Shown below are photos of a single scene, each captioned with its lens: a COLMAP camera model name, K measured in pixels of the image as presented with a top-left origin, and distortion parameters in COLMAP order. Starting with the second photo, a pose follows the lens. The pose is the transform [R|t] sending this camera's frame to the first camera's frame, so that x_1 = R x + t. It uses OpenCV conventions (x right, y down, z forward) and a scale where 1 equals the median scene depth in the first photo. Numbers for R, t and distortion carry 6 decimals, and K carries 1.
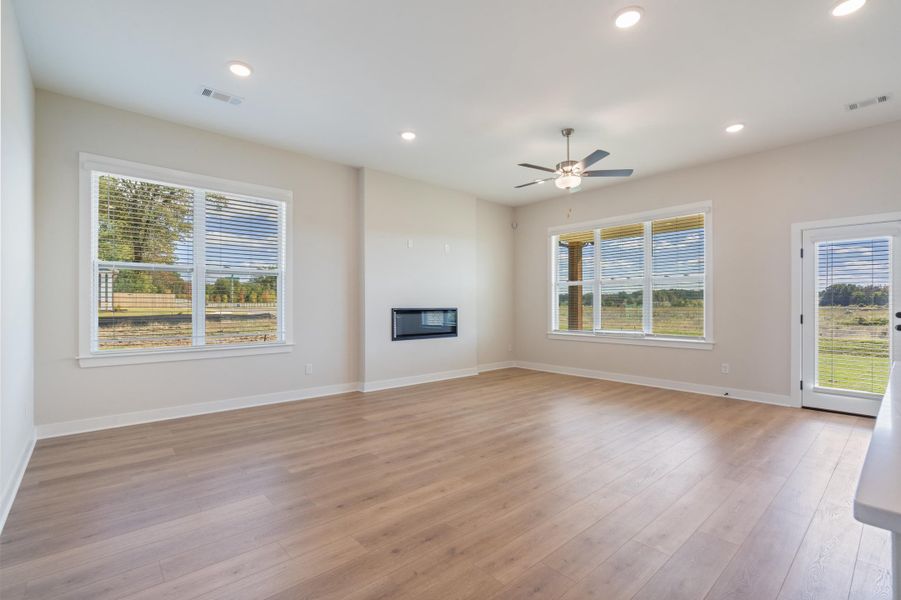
lens RADIAL K [[405.8, 0, 442.7], [0, 405.8, 308.5], [0, 0, 1]] dist [-0.010059, -0.000046]
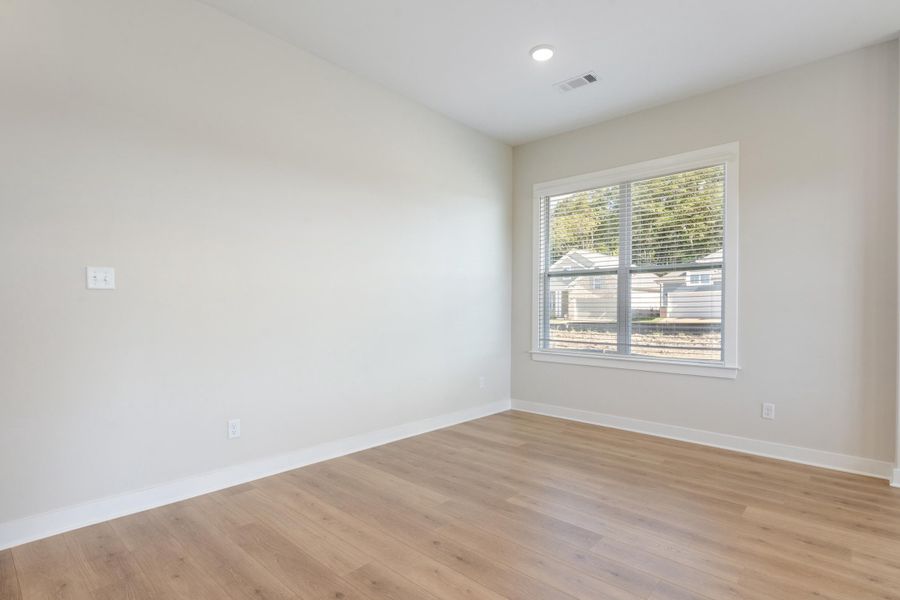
lens RADIAL K [[450.1, 0, 441.4], [0, 450.1, 310.1], [0, 0, 1]] dist [-0.001271, 0.000014]
pose [[0.104328, 0.000102, -0.994543, 0.426051], [-0.015569, 0.999878, -0.001530, 0.001015], [0.994421, 0.015644, 0.104316, 0.560322]]
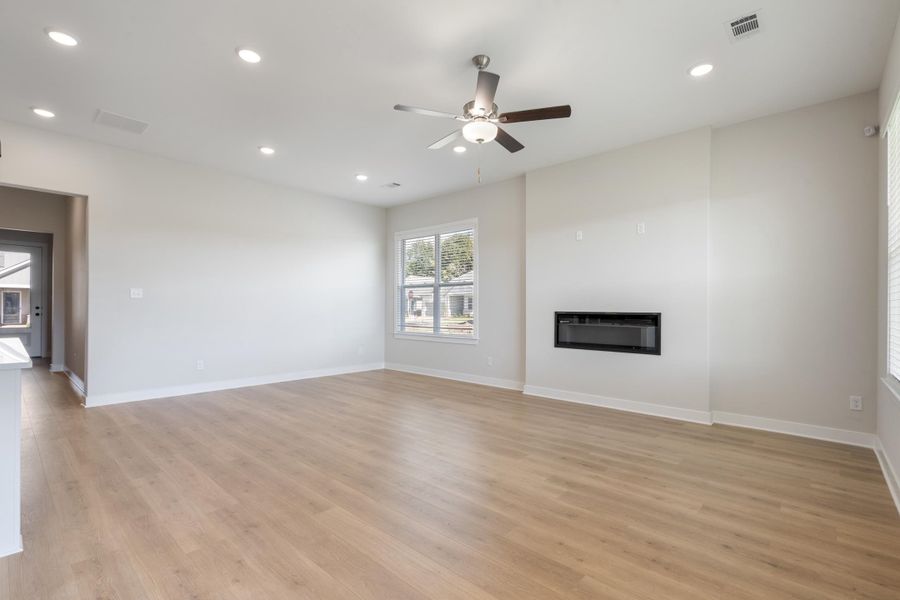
lens RADIAL K [[405.4, 0, 442.3], [0, 405.4, 308.5], [0, 0, 1]] dist [-0.010059, -0.000046]
pose [[0.113339, 0.000371, -0.993556, 1.139373], [-0.016196, 0.999868, -0.001475, -0.003192], [0.993424, 0.016259, 0.113330, 0.976632]]
